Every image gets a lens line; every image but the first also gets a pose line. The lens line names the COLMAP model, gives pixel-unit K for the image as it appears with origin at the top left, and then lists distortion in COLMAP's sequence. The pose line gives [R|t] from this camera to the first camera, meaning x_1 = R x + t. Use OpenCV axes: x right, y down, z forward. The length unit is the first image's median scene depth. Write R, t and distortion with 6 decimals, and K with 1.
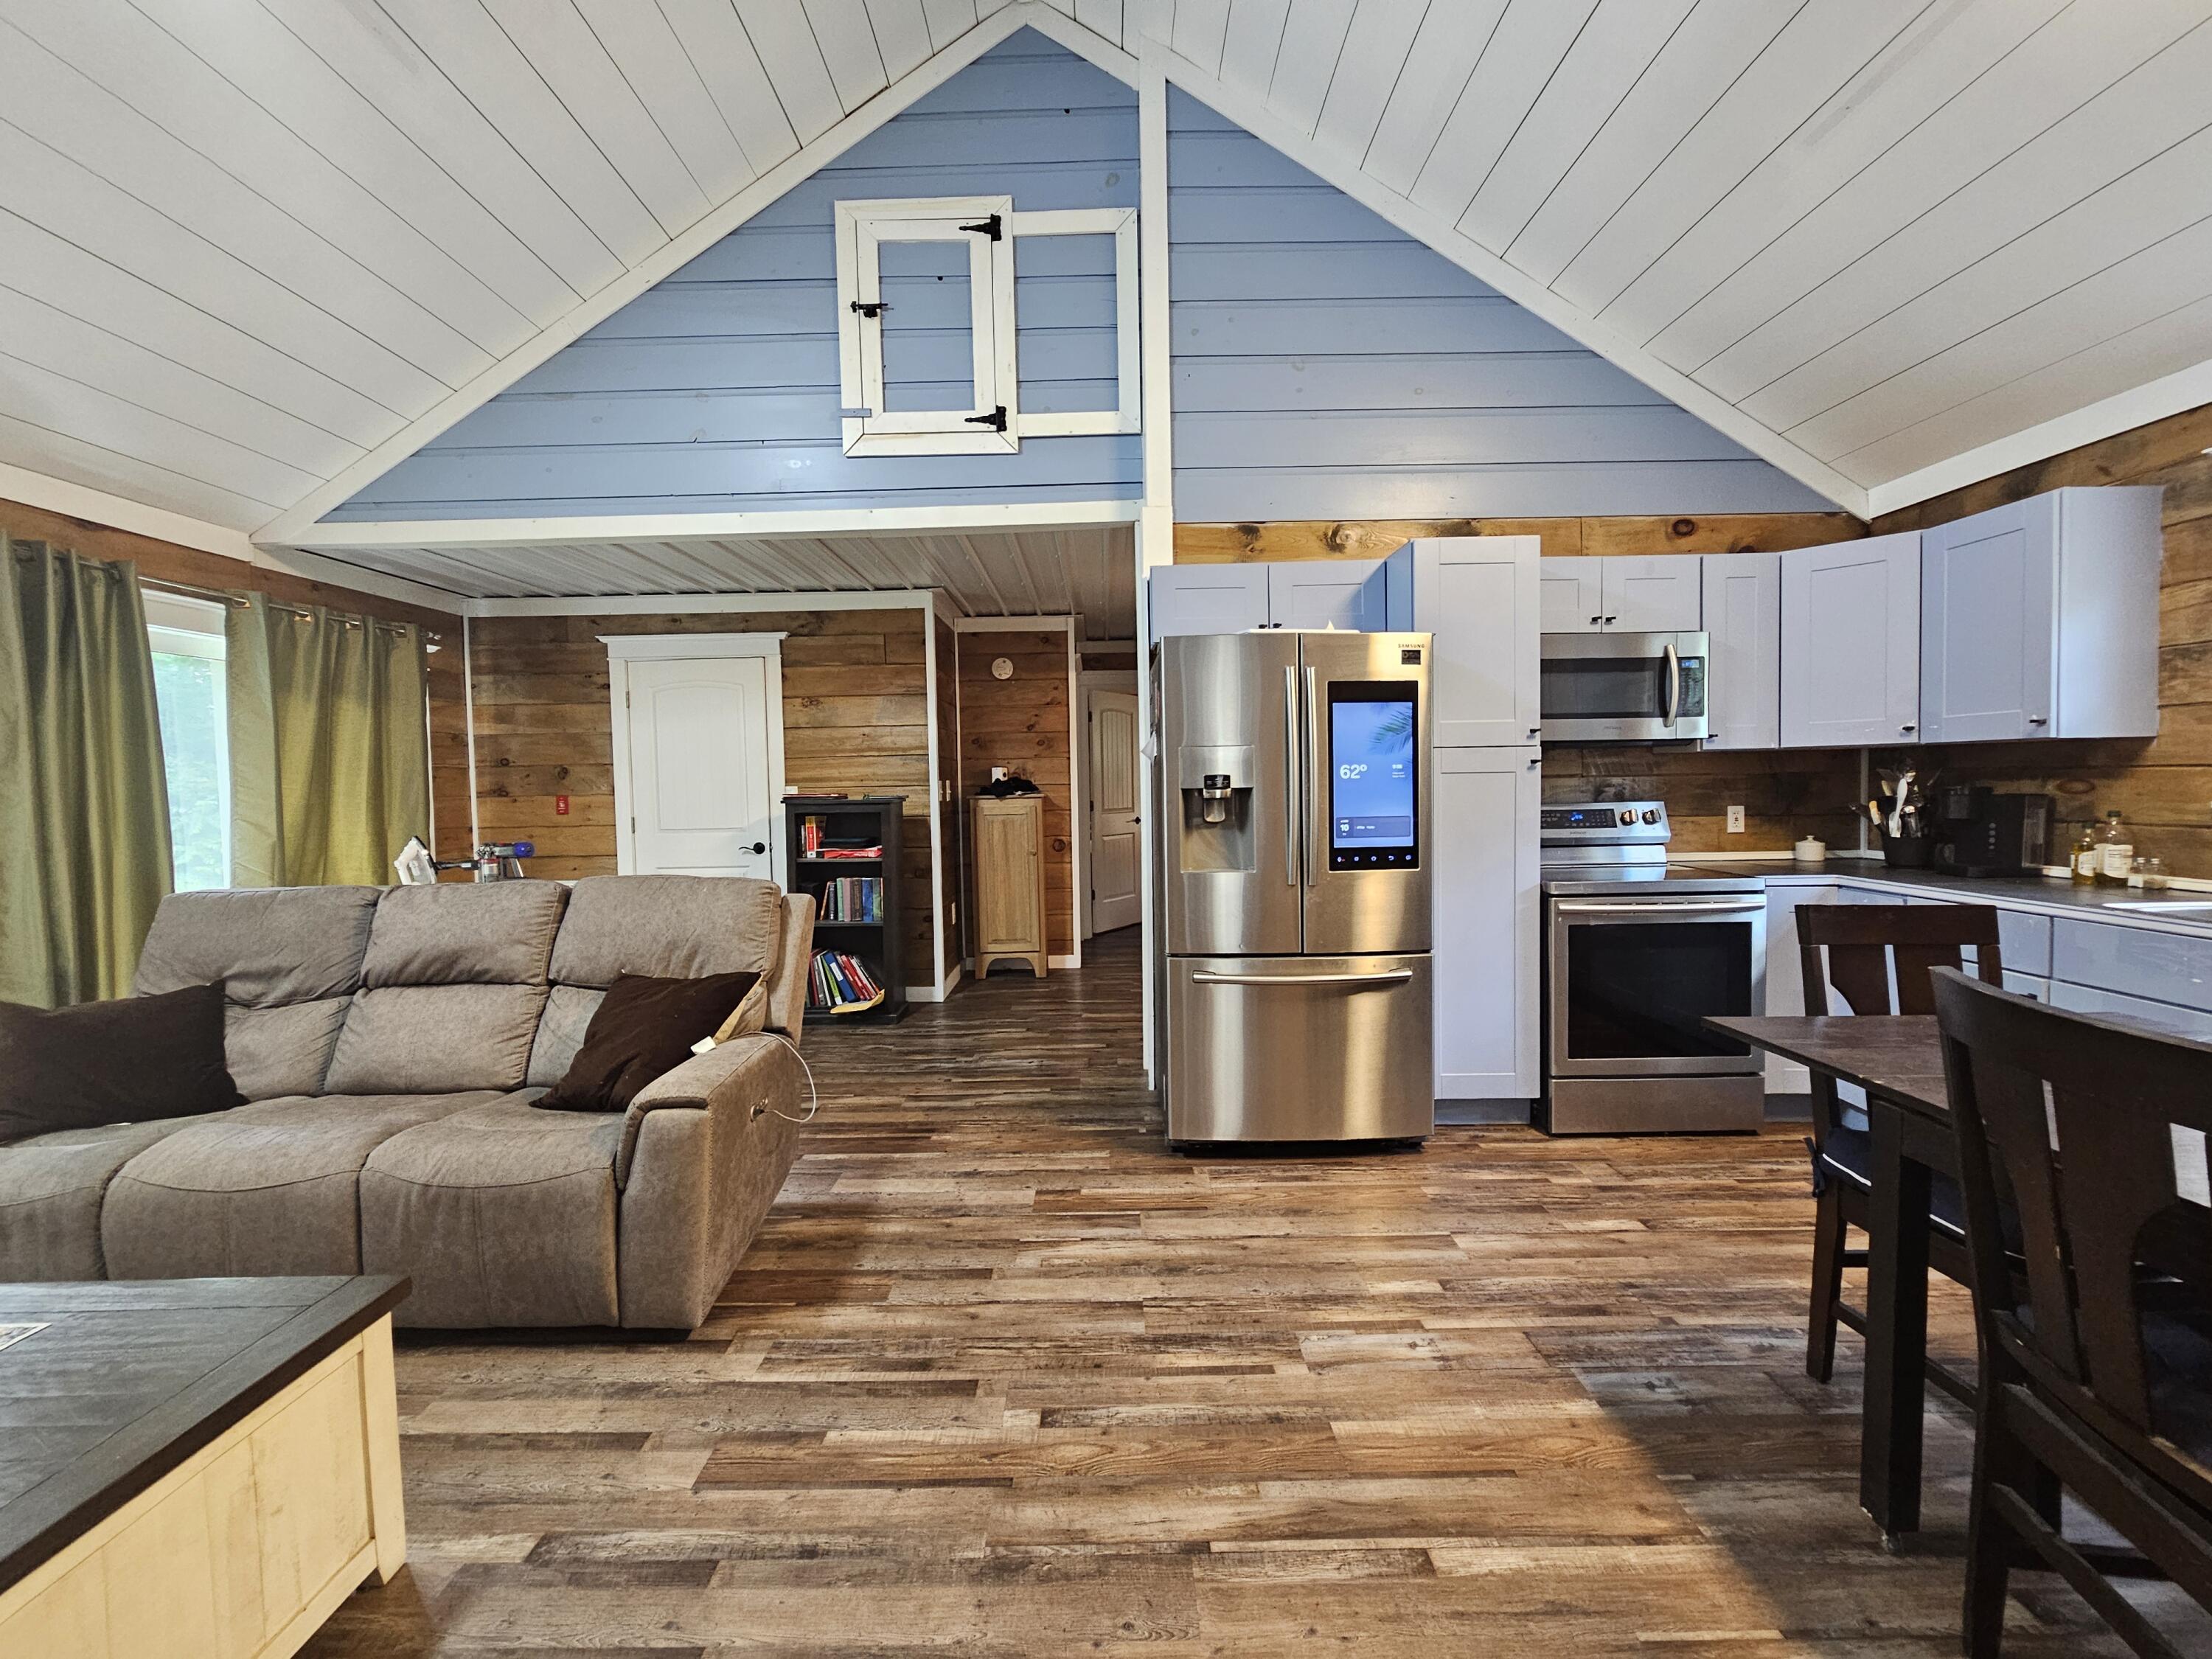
lens RADIAL K [[912.5, 0, 1102.1], [0, 912.5, 816.8], [0, 0, 1]] dist [-0.002093, 0.001419]
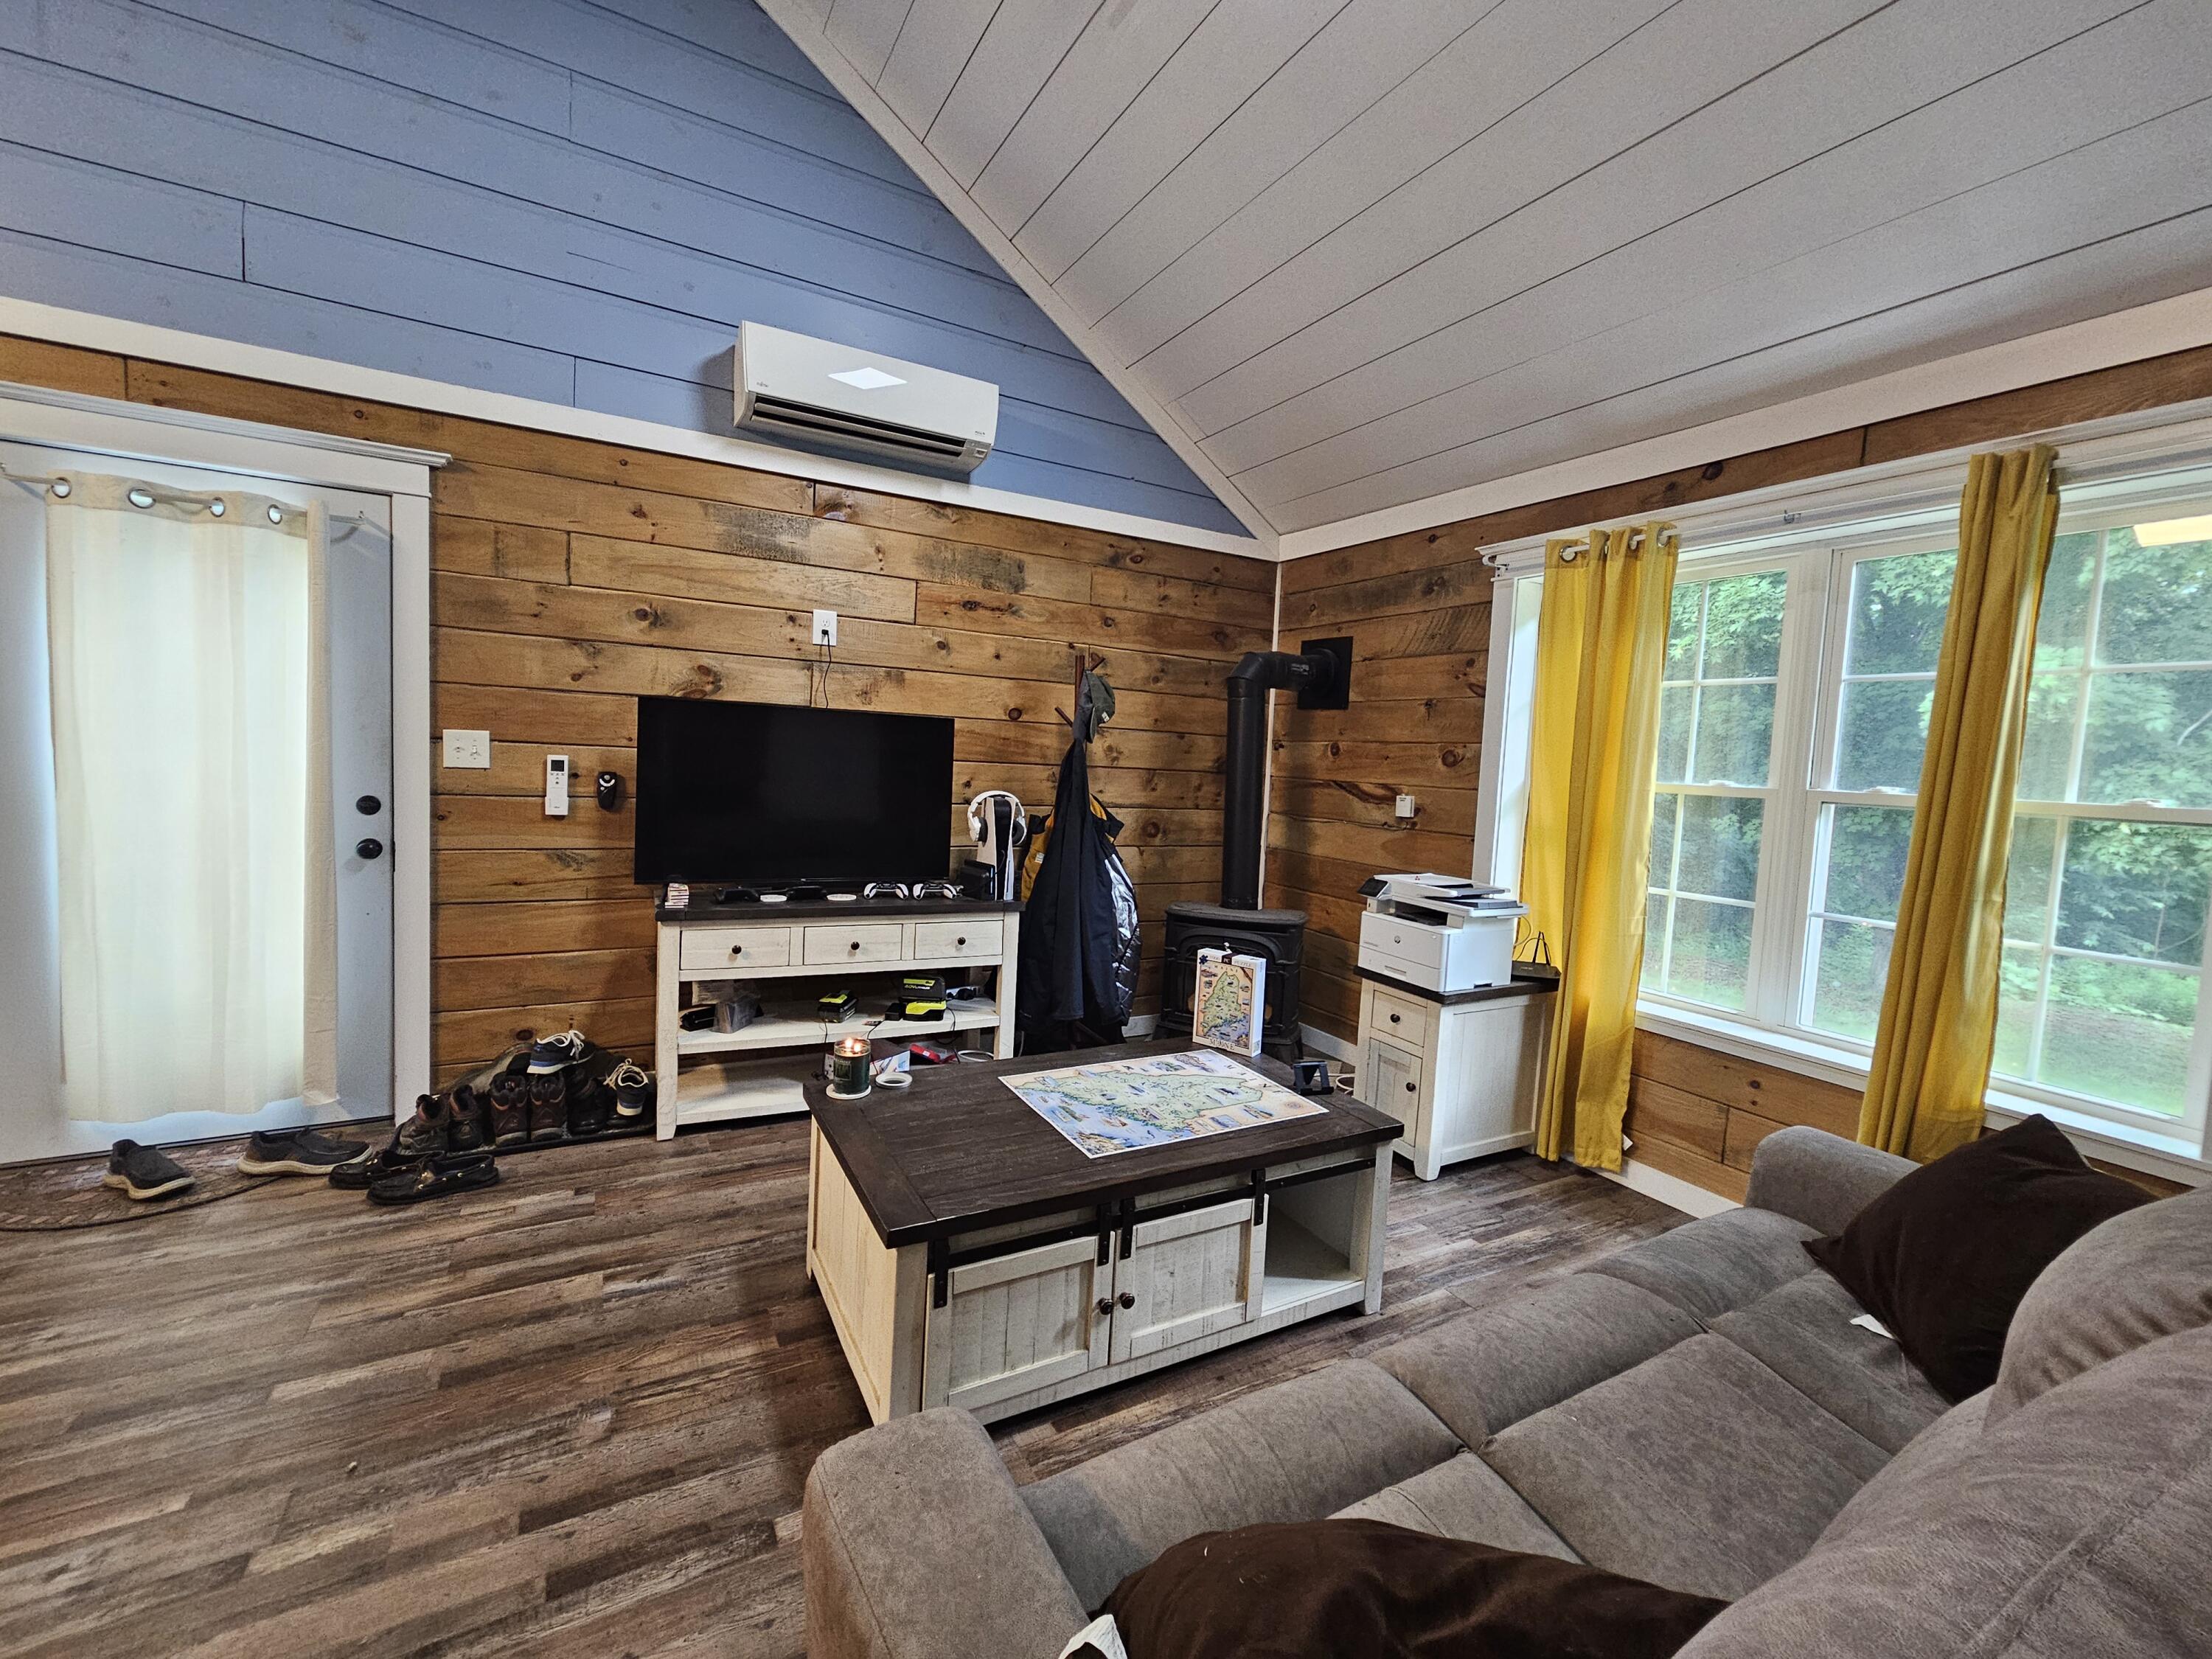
lens RADIAL K [[912.5, 0, 1103.2], [0, 912.5, 819.3], [0, 0, 1]] dist [-0.002093, 0.001419]
pose [[-0.869480, 0.012395, -0.493813, -0.207991], [-0.051376, 0.991994, 0.115360, -0.043209], [0.491289, 0.125673, -0.861882, 0.881570]]
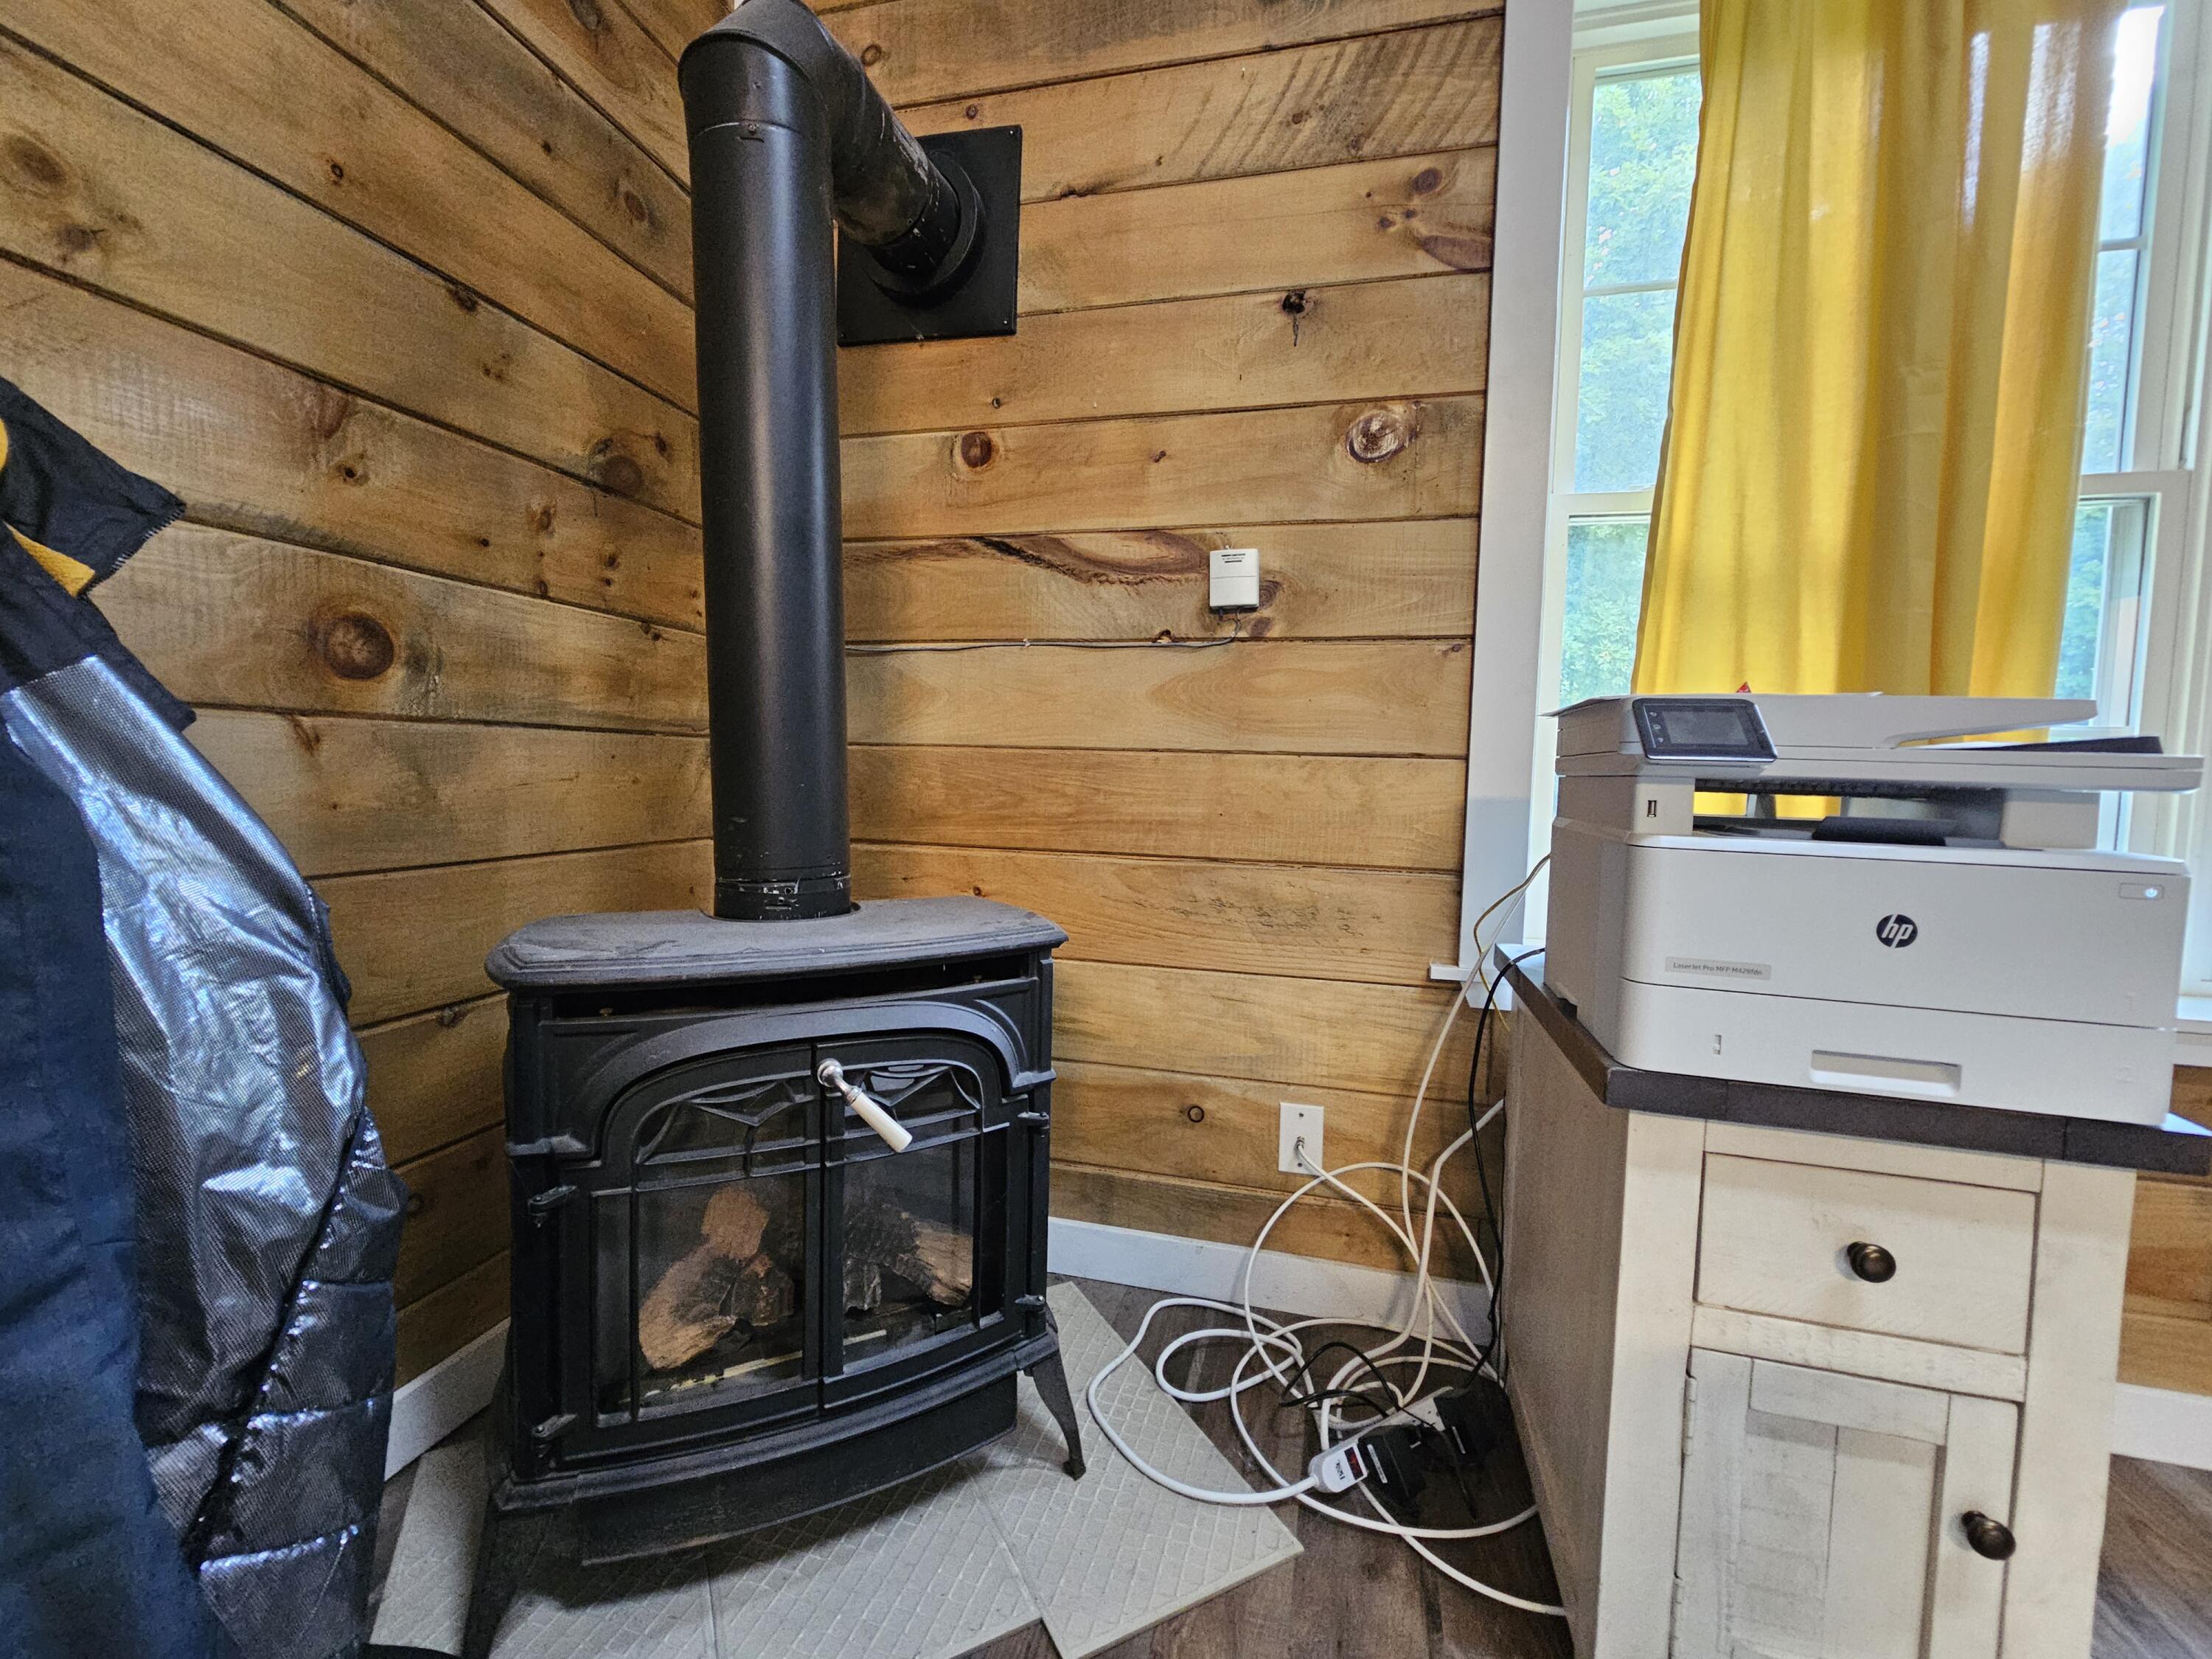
lens RADIAL K [[912.5, 0, 1104.5], [0, 912.5, 814.7], [0, 0, 1]] dist [-0.002093, 0.001419]
pose [[-0.242848, 0.068507, -0.967642, -0.659601], [-0.060940, 0.994456, 0.085700, 0.130097], [0.968148, 0.079780, -0.237326, 0.135693]]
